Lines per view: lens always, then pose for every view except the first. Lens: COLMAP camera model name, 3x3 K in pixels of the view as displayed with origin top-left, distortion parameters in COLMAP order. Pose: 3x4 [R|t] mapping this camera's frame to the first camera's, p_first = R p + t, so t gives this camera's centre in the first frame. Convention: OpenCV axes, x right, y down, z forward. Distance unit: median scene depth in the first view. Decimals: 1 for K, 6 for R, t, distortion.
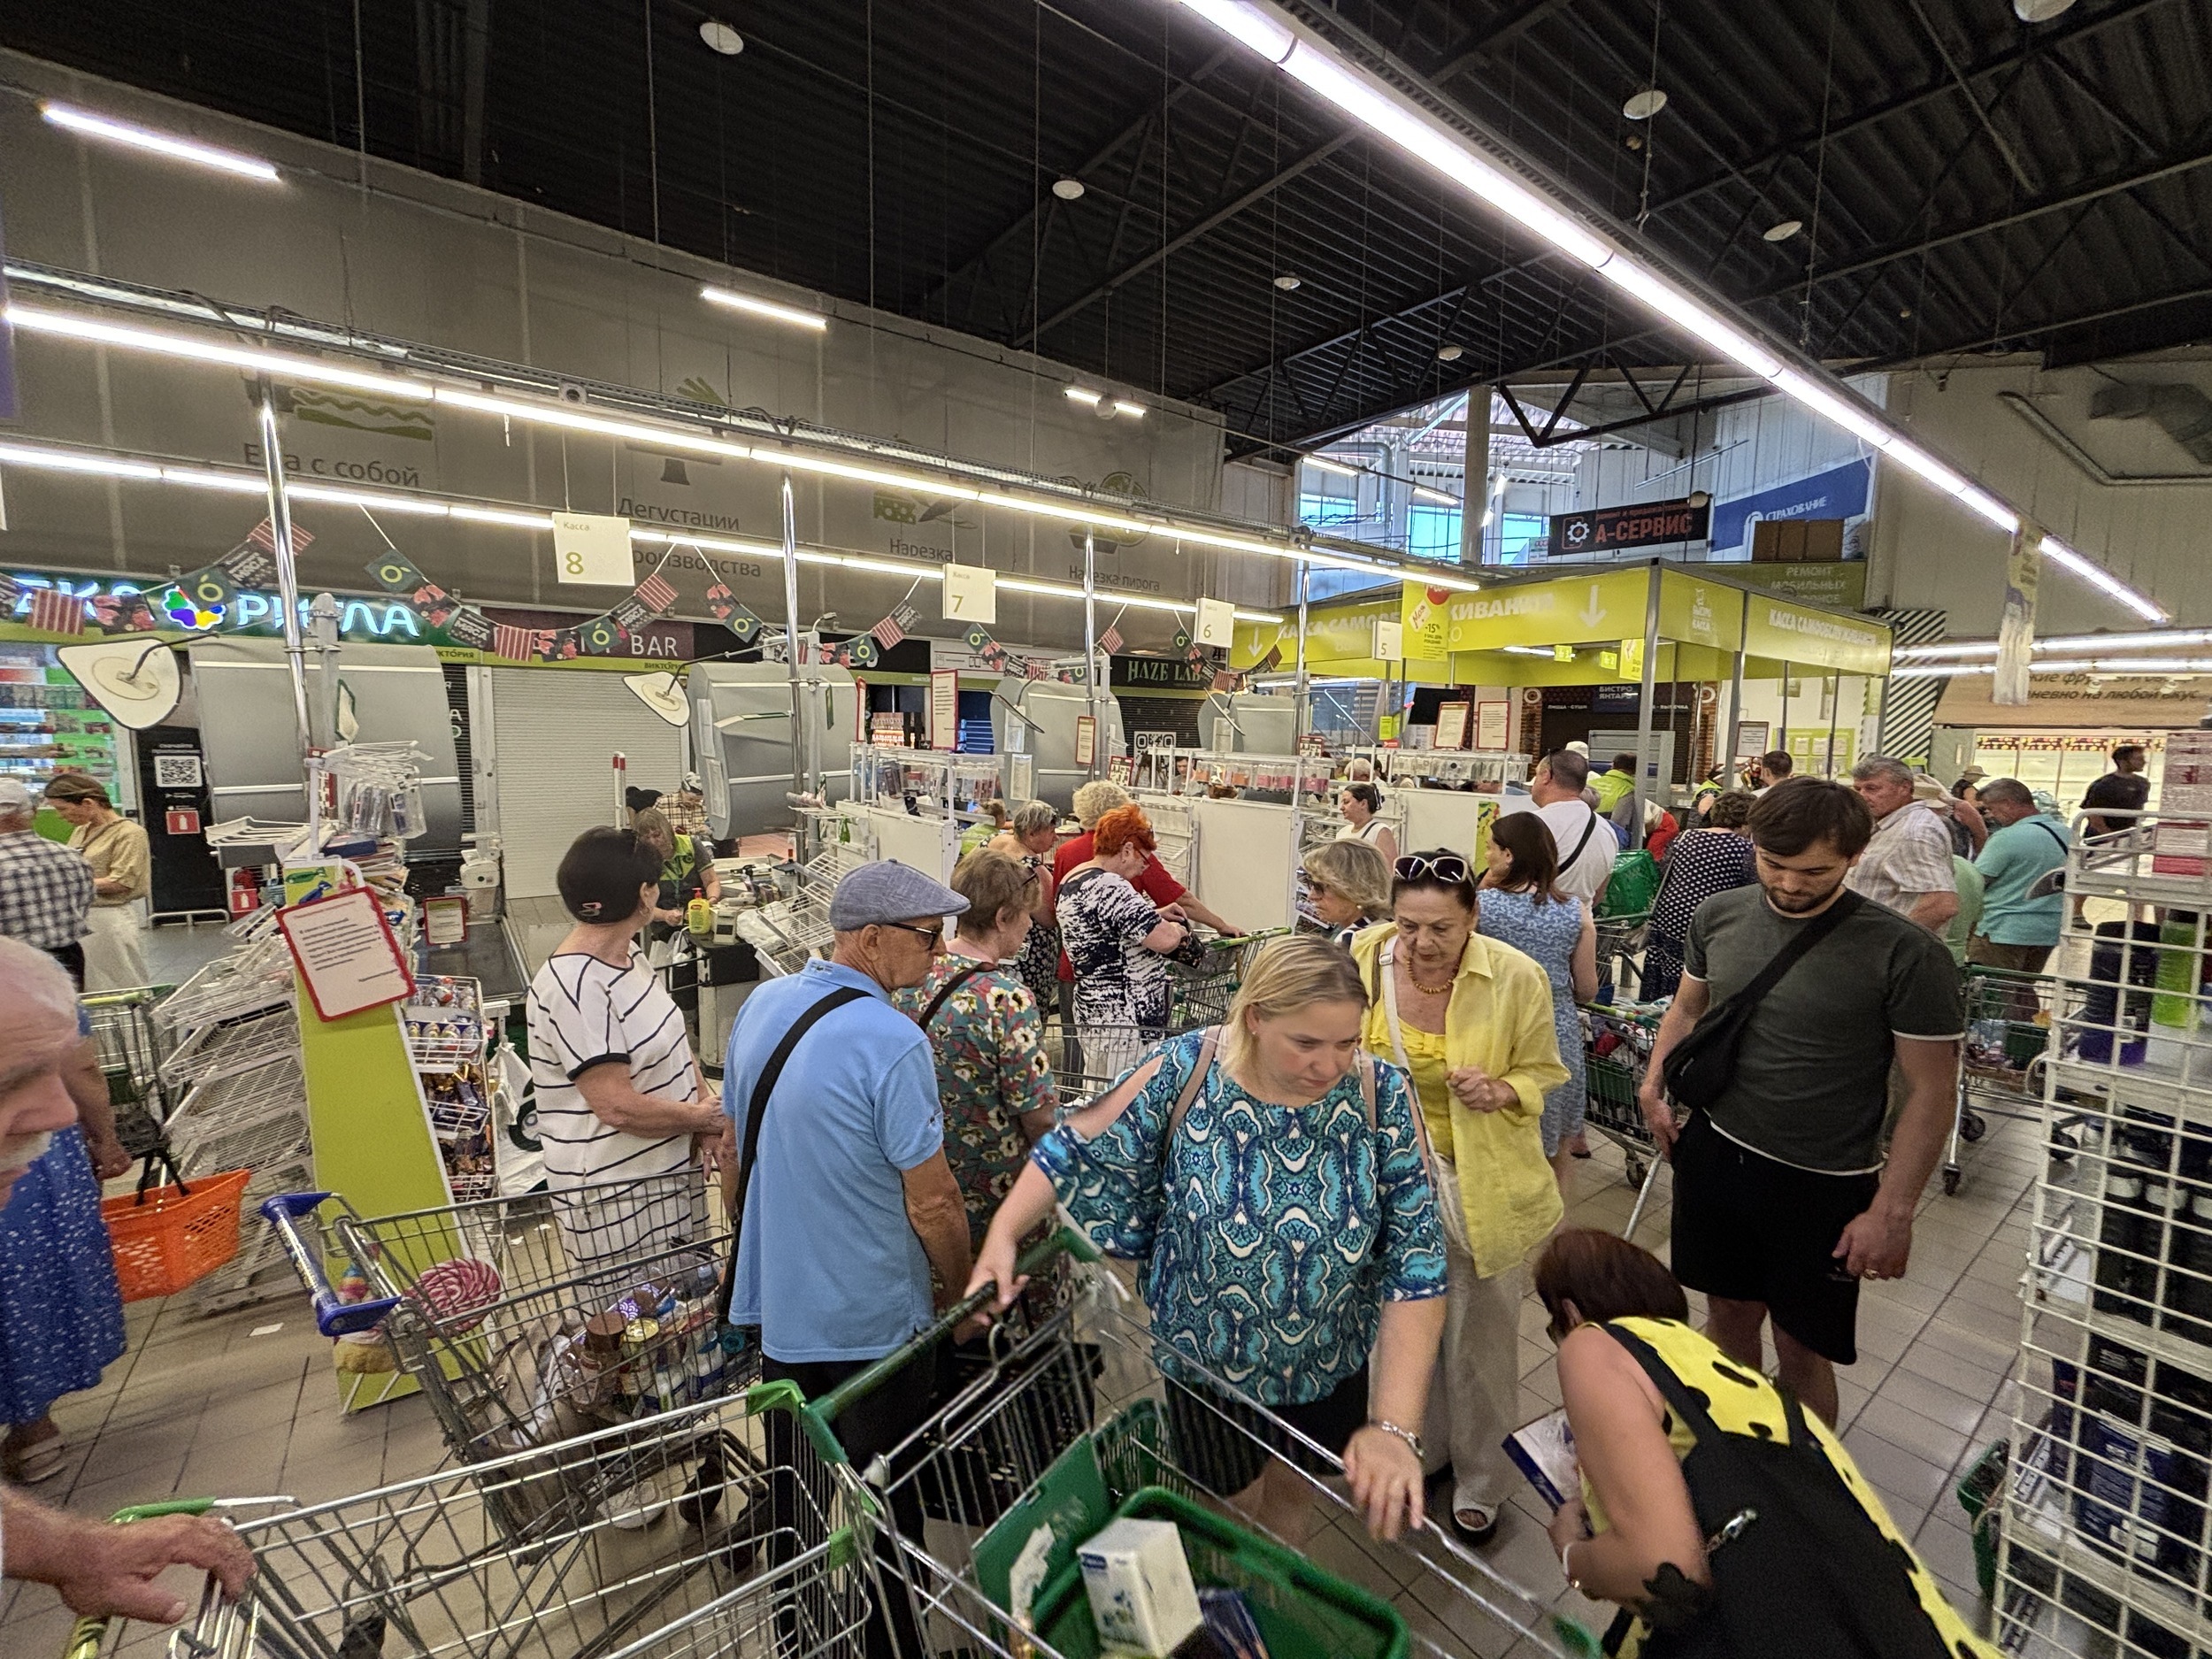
lens RADIAL K [[906.4, 0, 1105.7], [0, 906.4, 825.6], [0, 0, 1]] dist [0.002765, -0.000089]
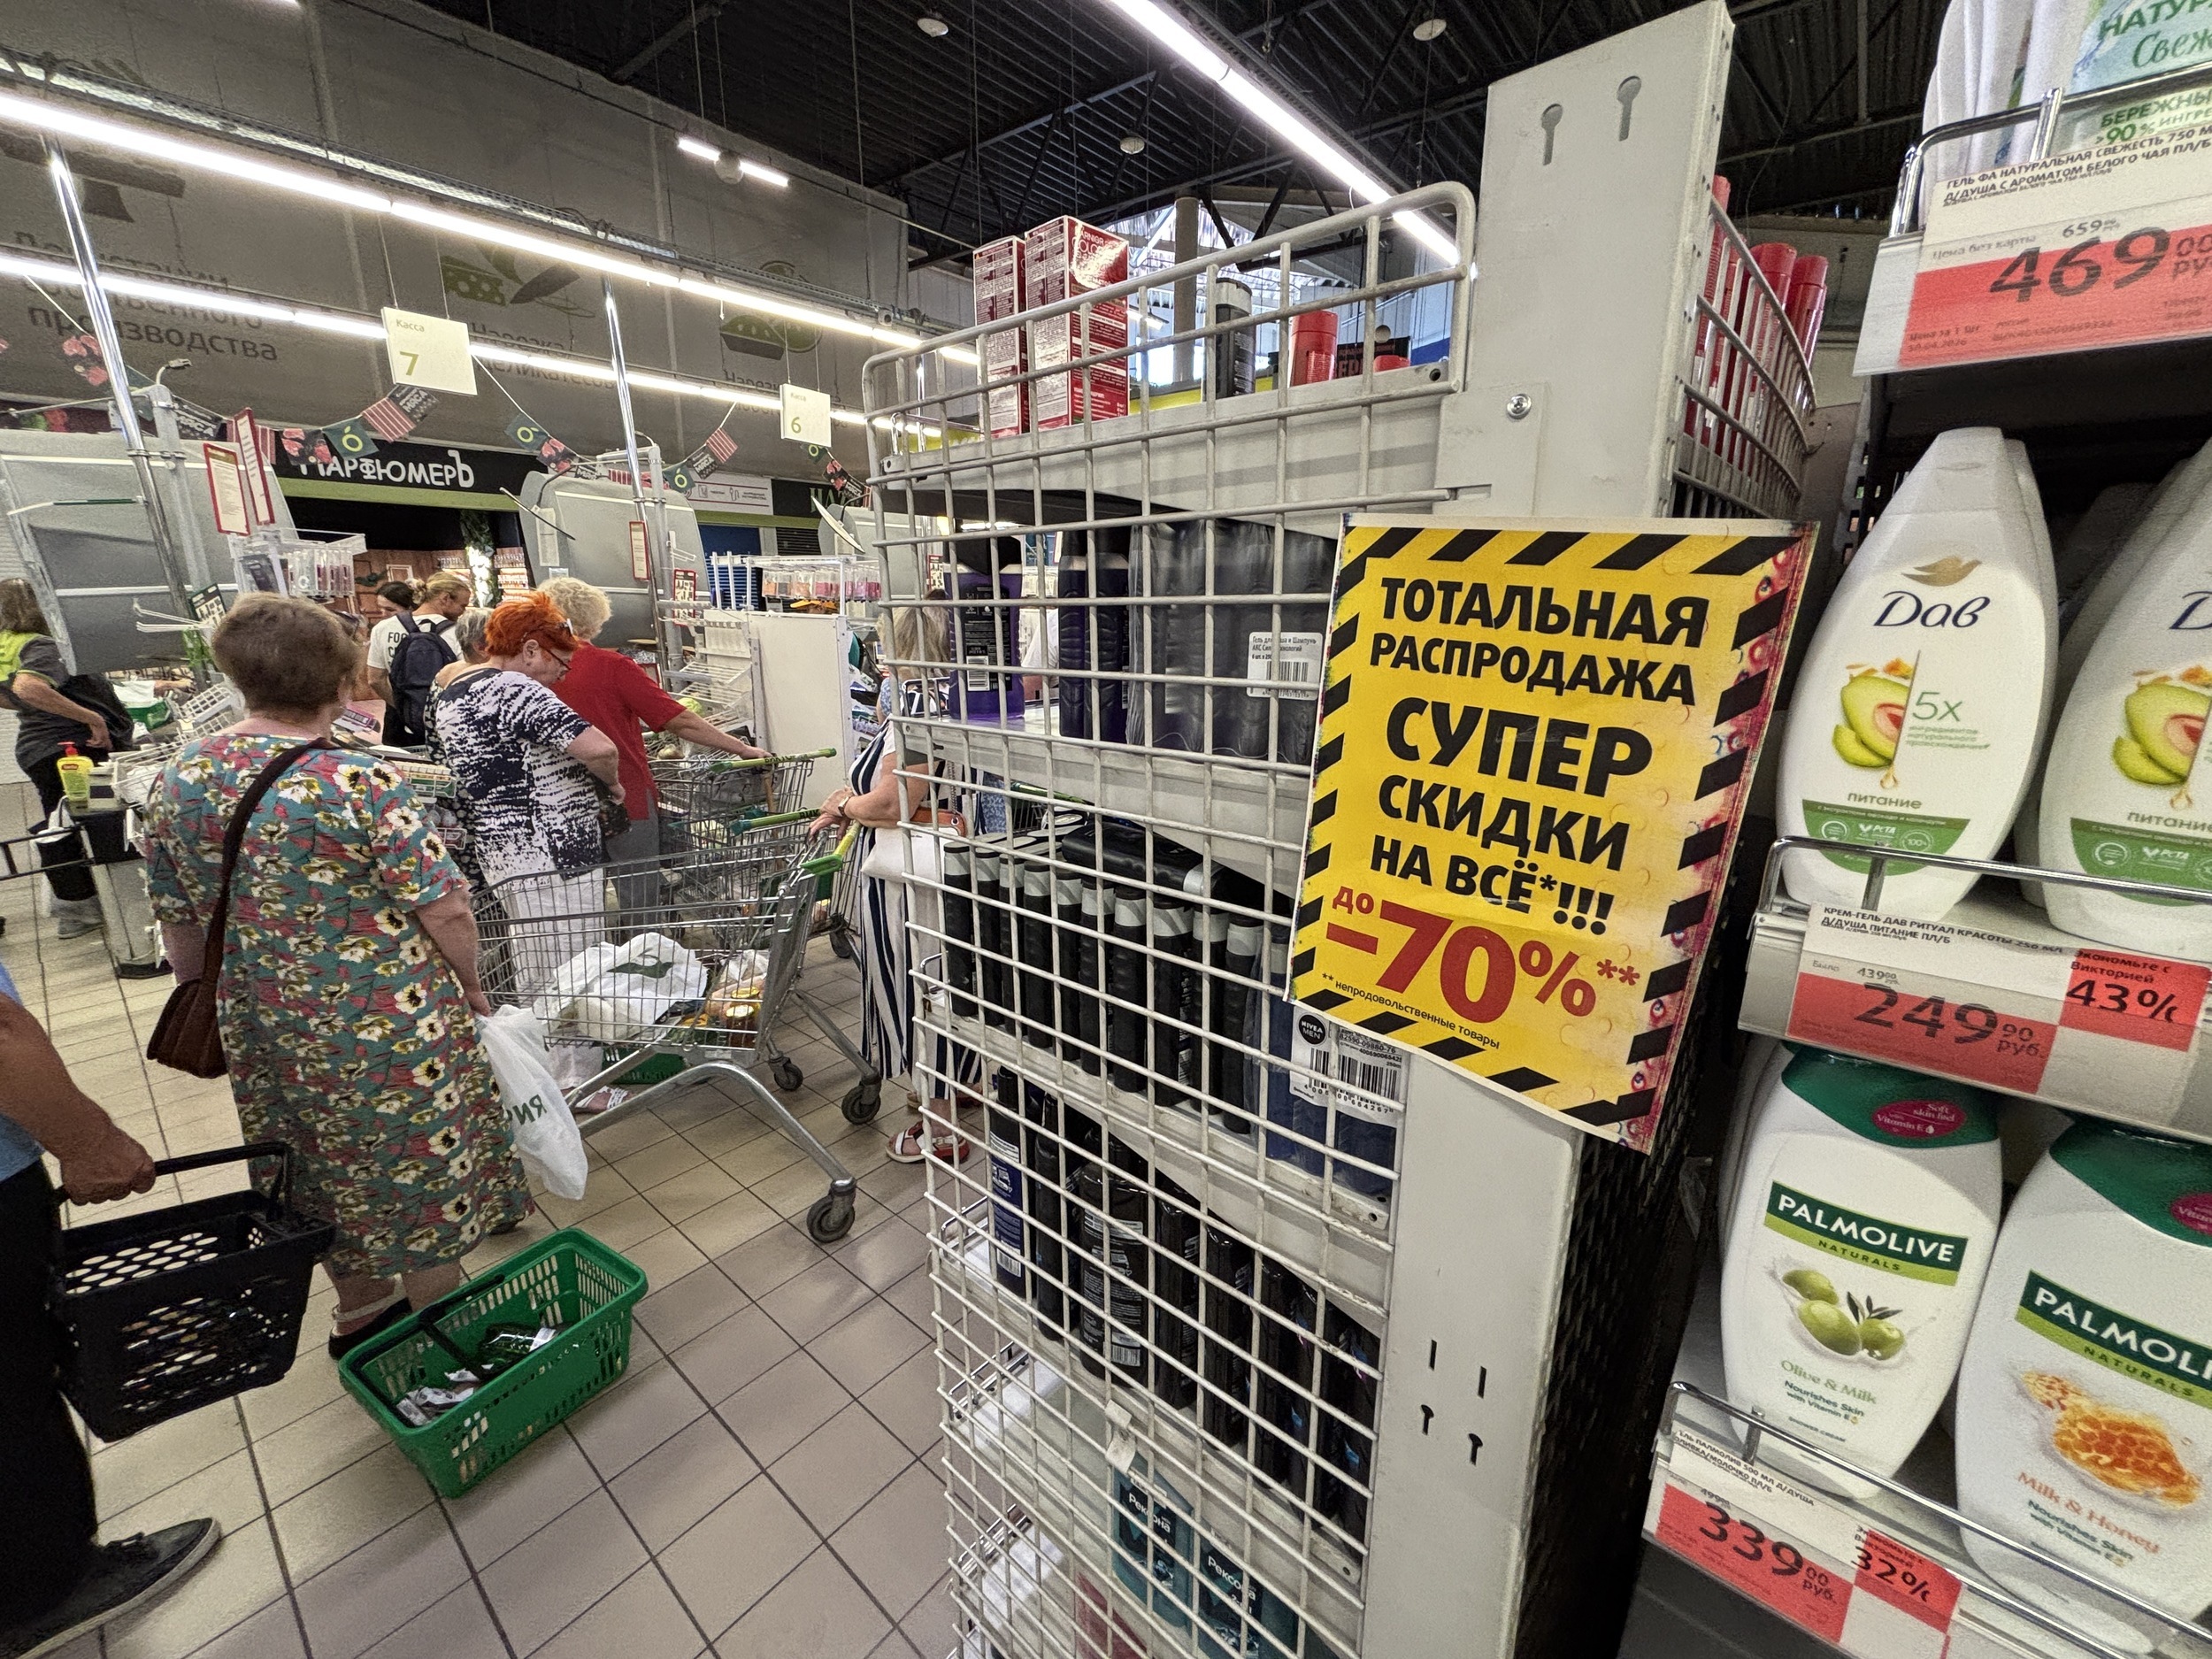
lens RADIAL K [[906.4, 0, 1103.3], [0, 906.4, 828.5], [0, 0, 1]] dist [0.002765, -0.000089]
pose [[0.969551, -0.071831, 0.234119, 0.180907], [0.034503, 0.986546, 0.159799, 0.041285], [-0.242448, -0.146855, 0.958985, 0.033765]]
